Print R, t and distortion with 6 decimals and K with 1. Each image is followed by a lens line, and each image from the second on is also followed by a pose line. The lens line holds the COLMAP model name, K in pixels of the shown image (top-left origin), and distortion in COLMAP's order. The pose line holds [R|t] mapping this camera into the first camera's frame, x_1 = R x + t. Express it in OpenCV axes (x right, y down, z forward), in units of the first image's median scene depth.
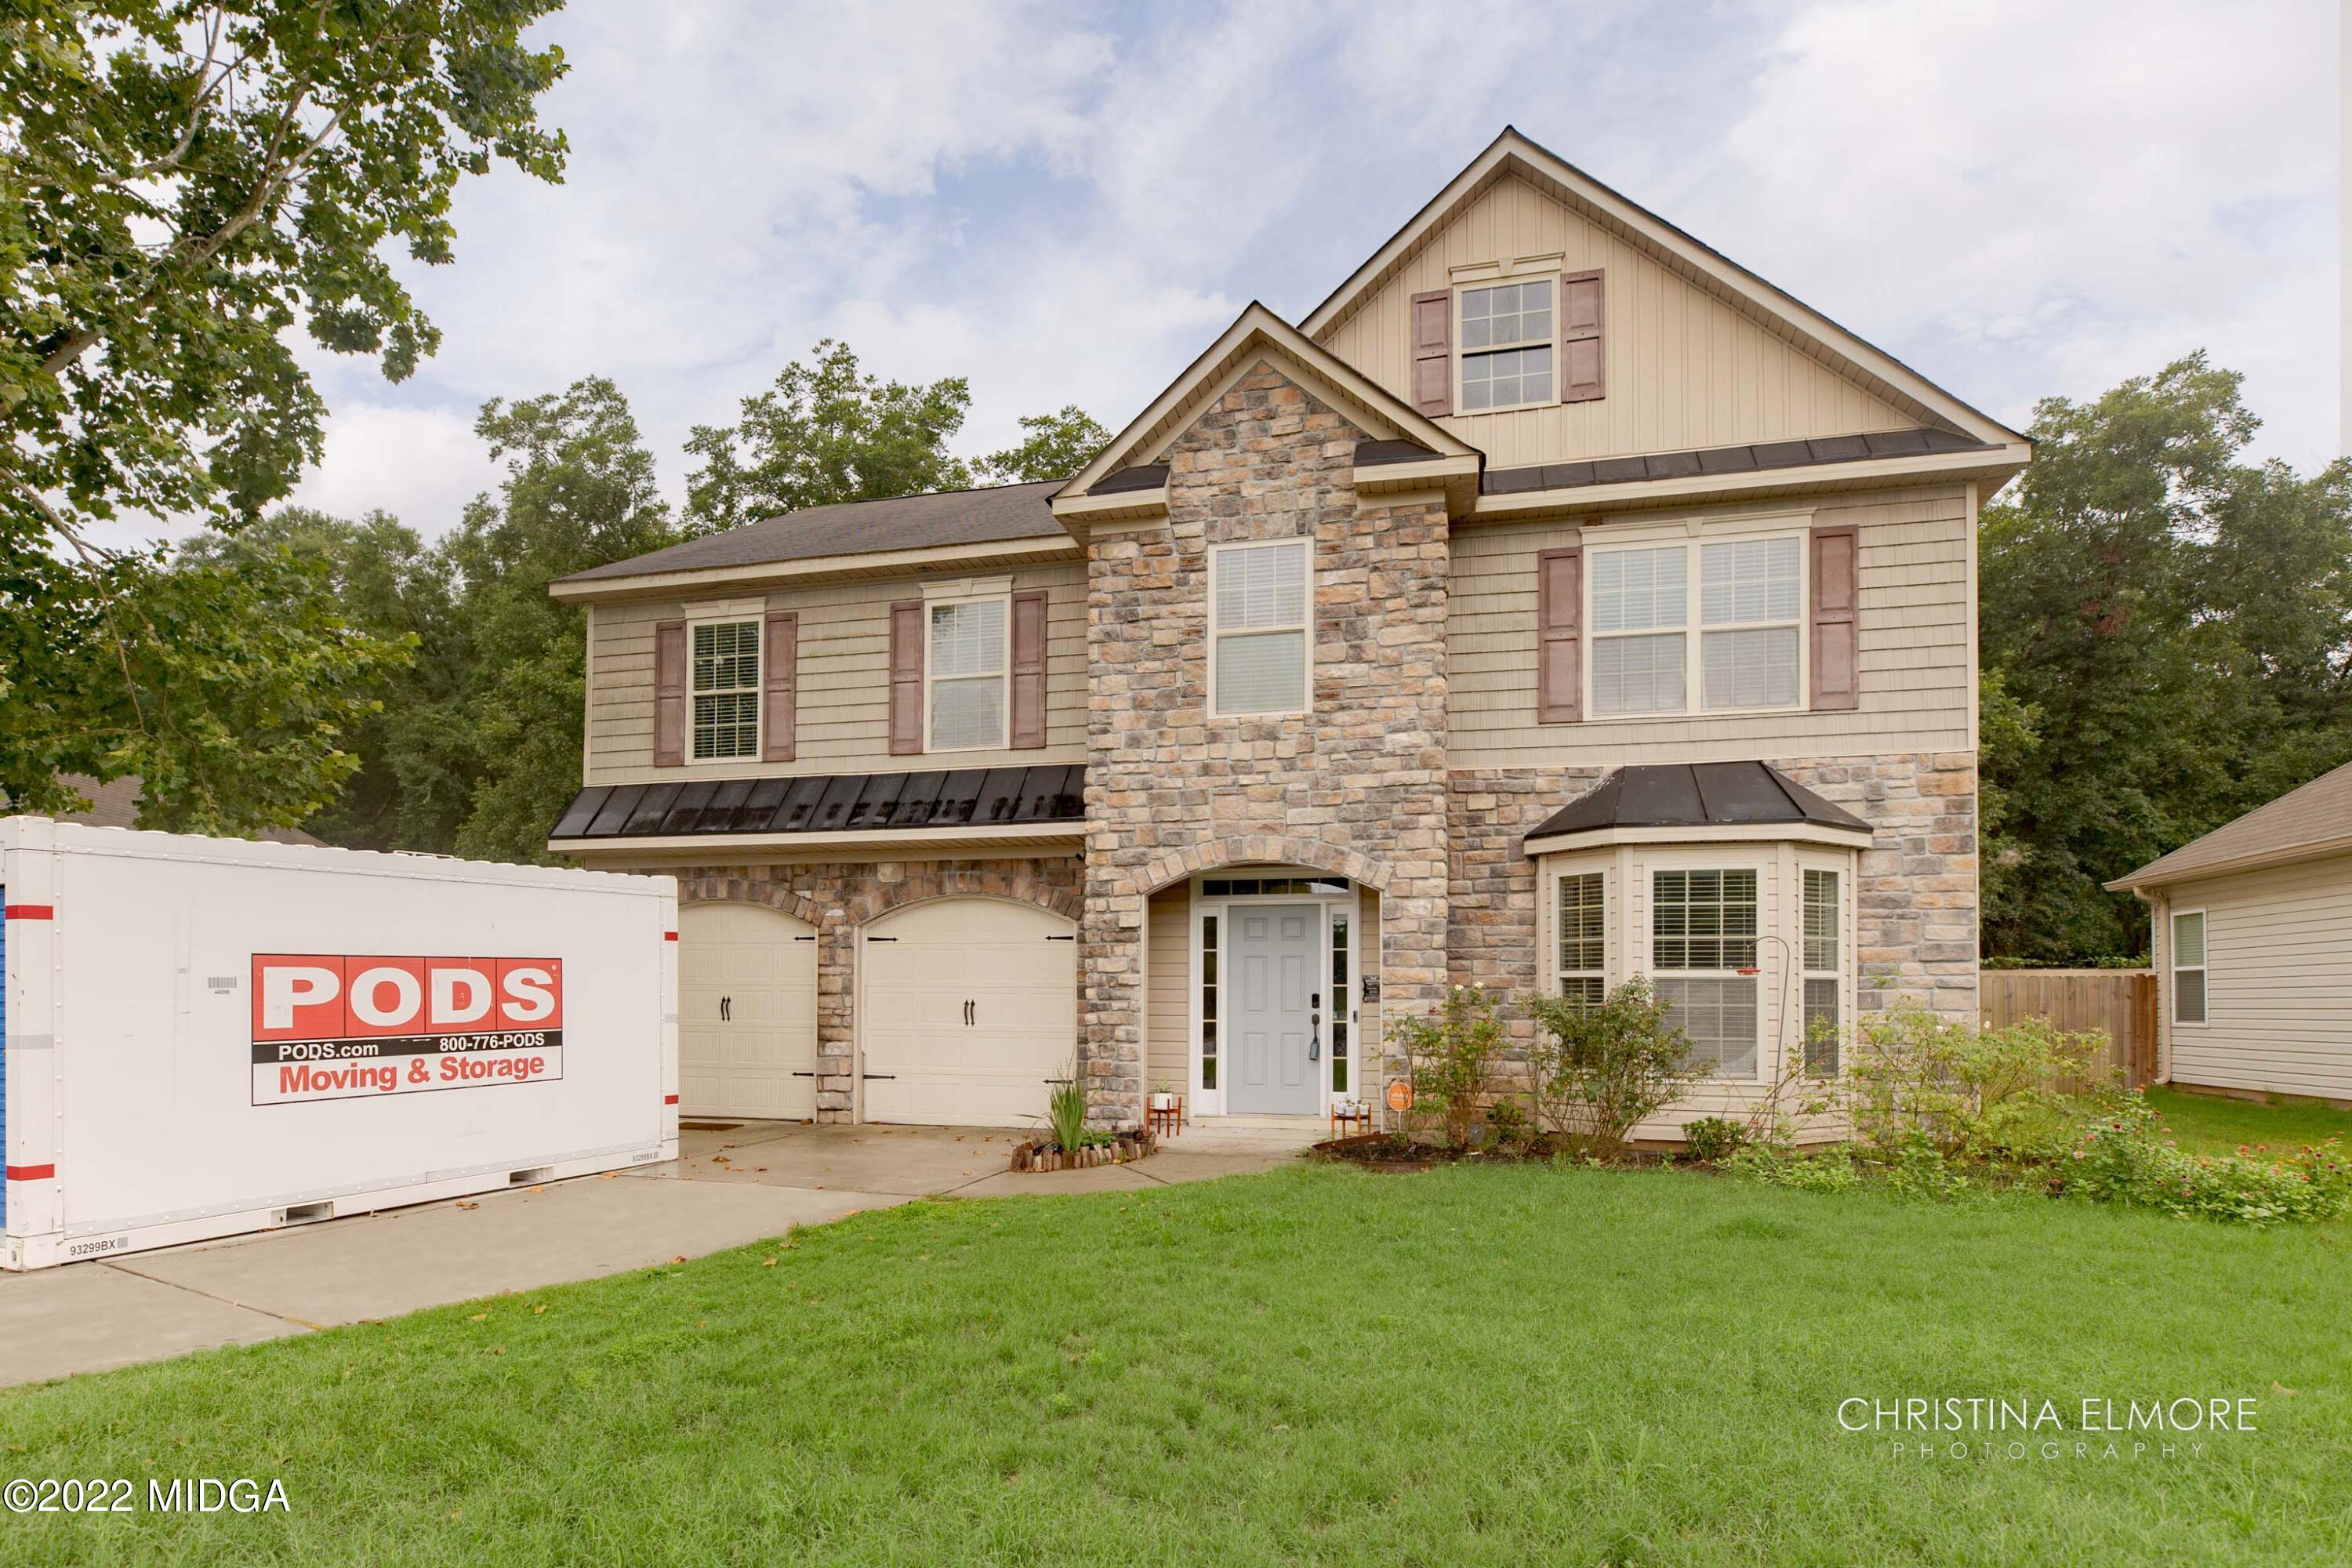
lens RADIAL K [[1136.2, 0, 1175.0], [0, 1136.2, 880.9], [0, 0, 1]] dist [-0.001658, -0.000171]
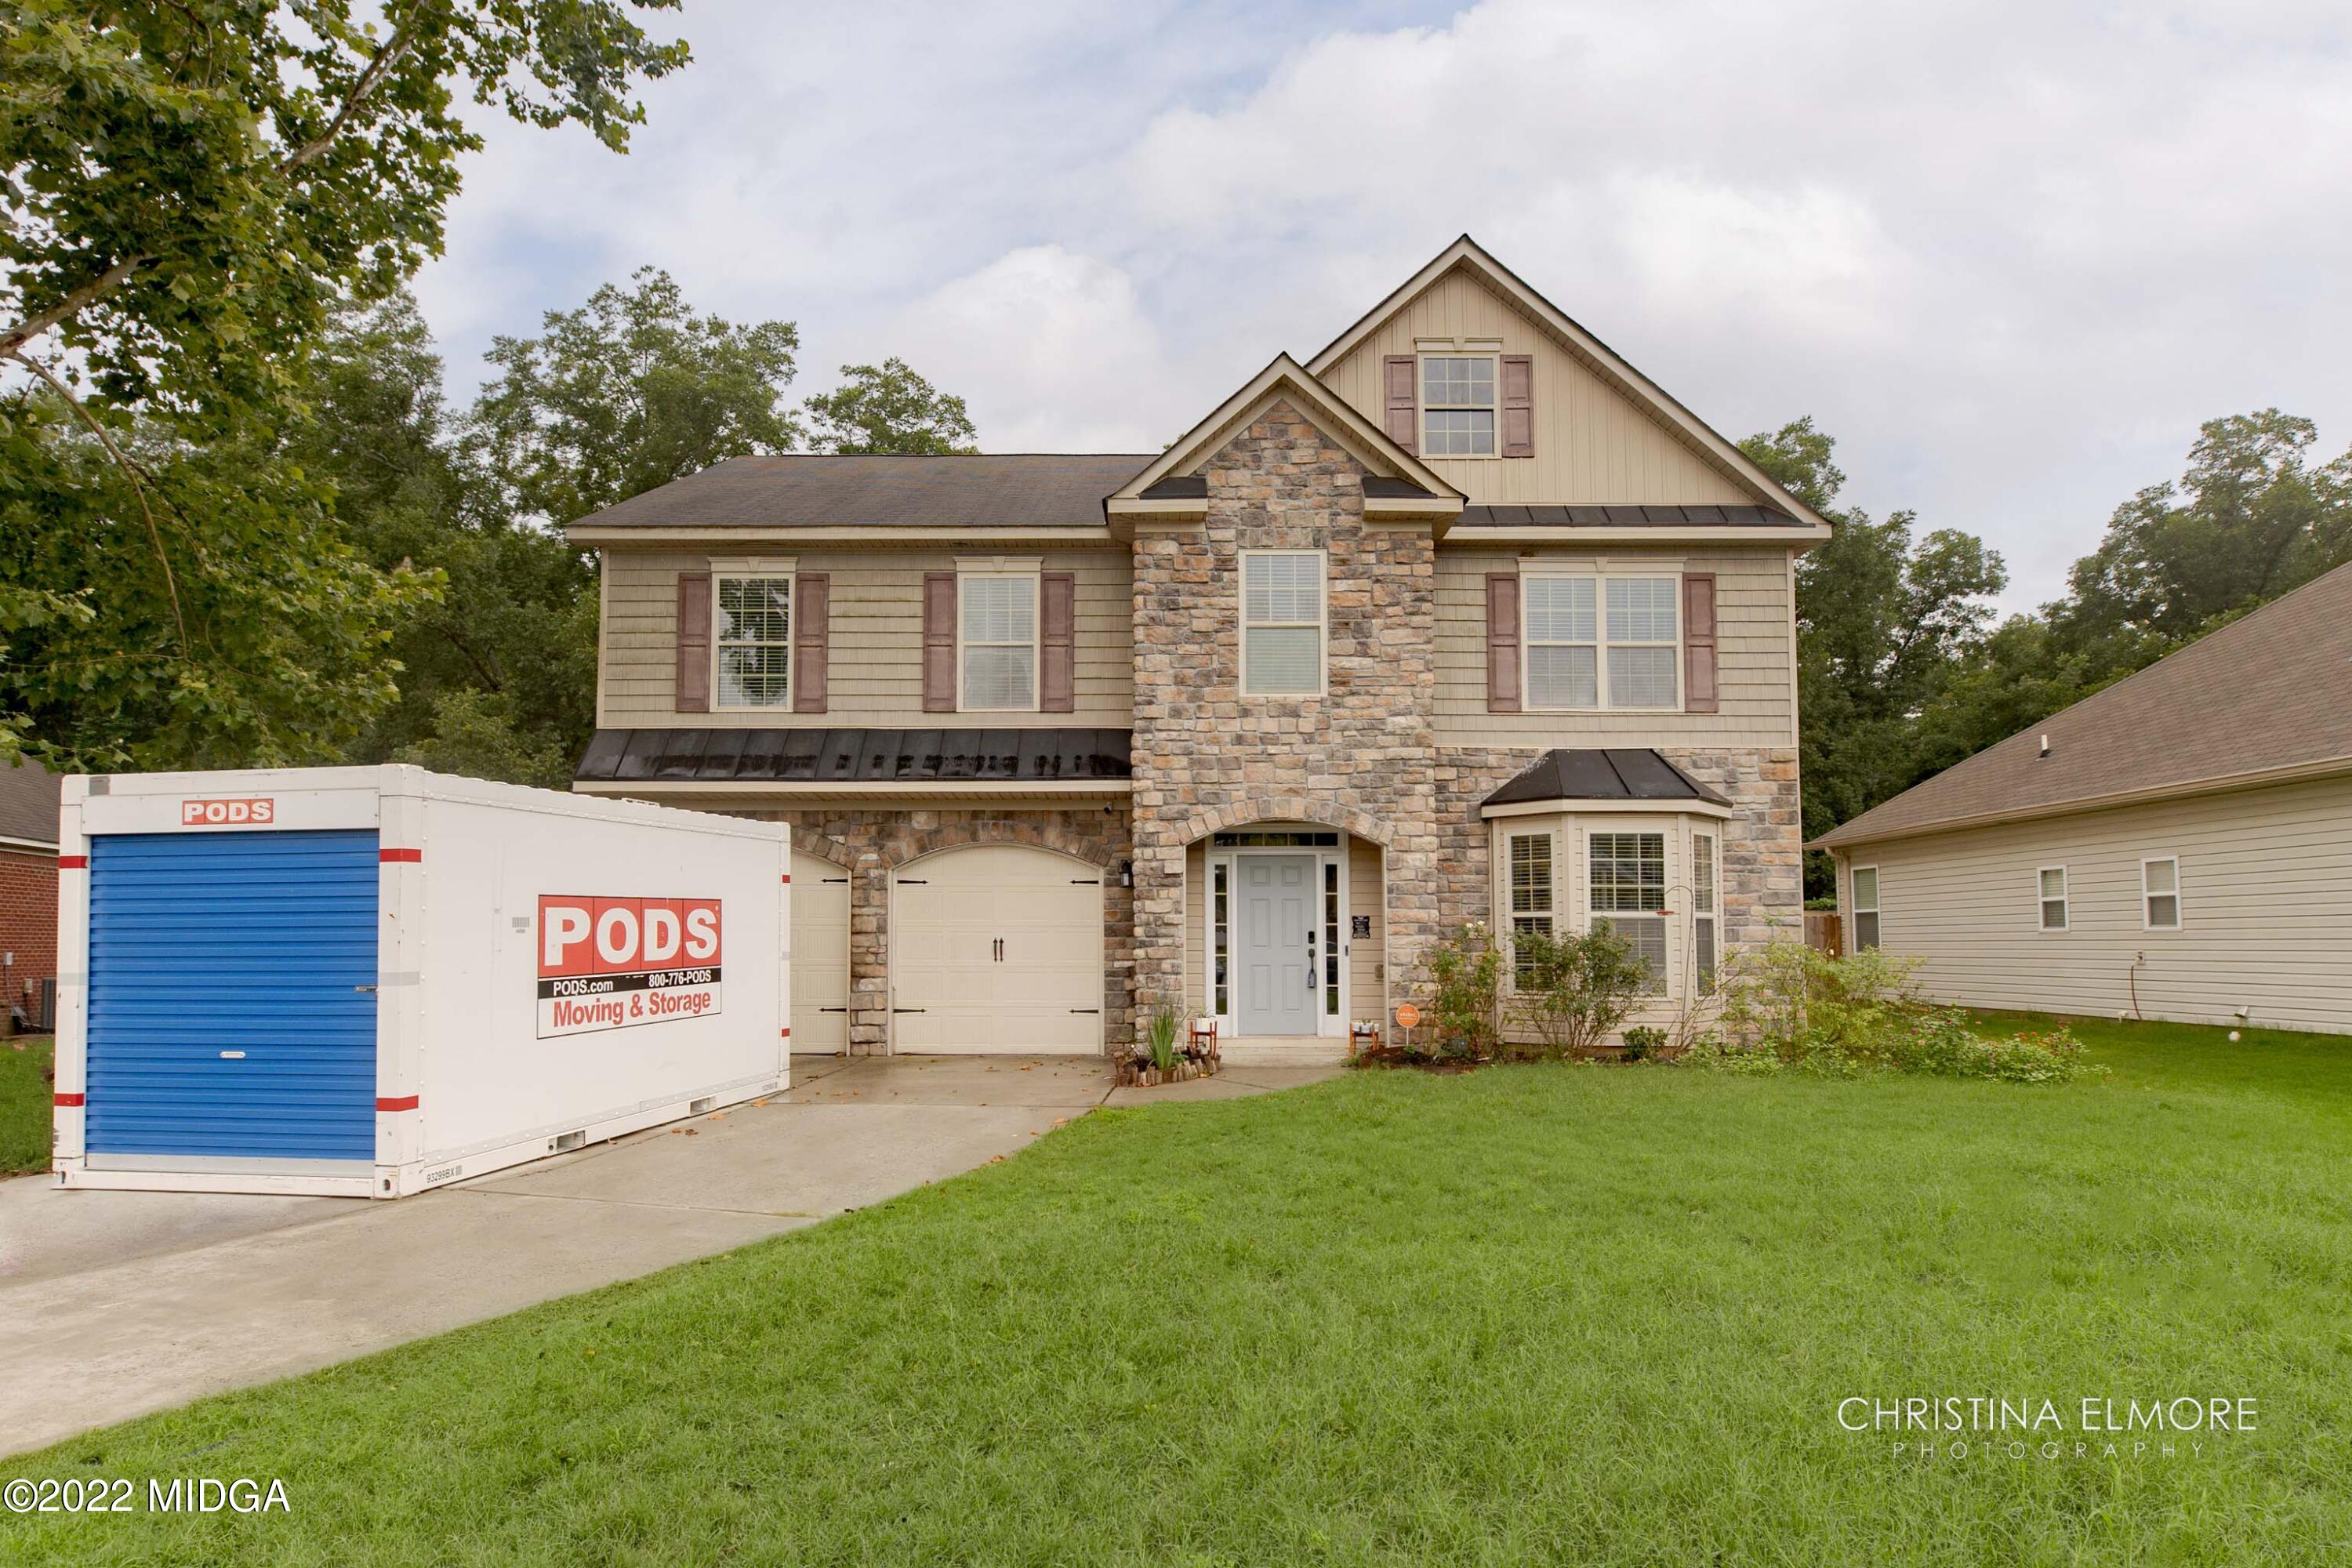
lens RADIAL K [[1094.4, 0, 1203.9], [0, 1094.4, 780.7], [0, 0, 1]] dist [0.002749, 0.000070]
pose [[0.971351, 0.029075, 0.235863, -0.266766], [-0.019578, 0.998904, -0.042510, -0.006508], [-0.236840, 0.036674, 0.970856, -0.086311]]
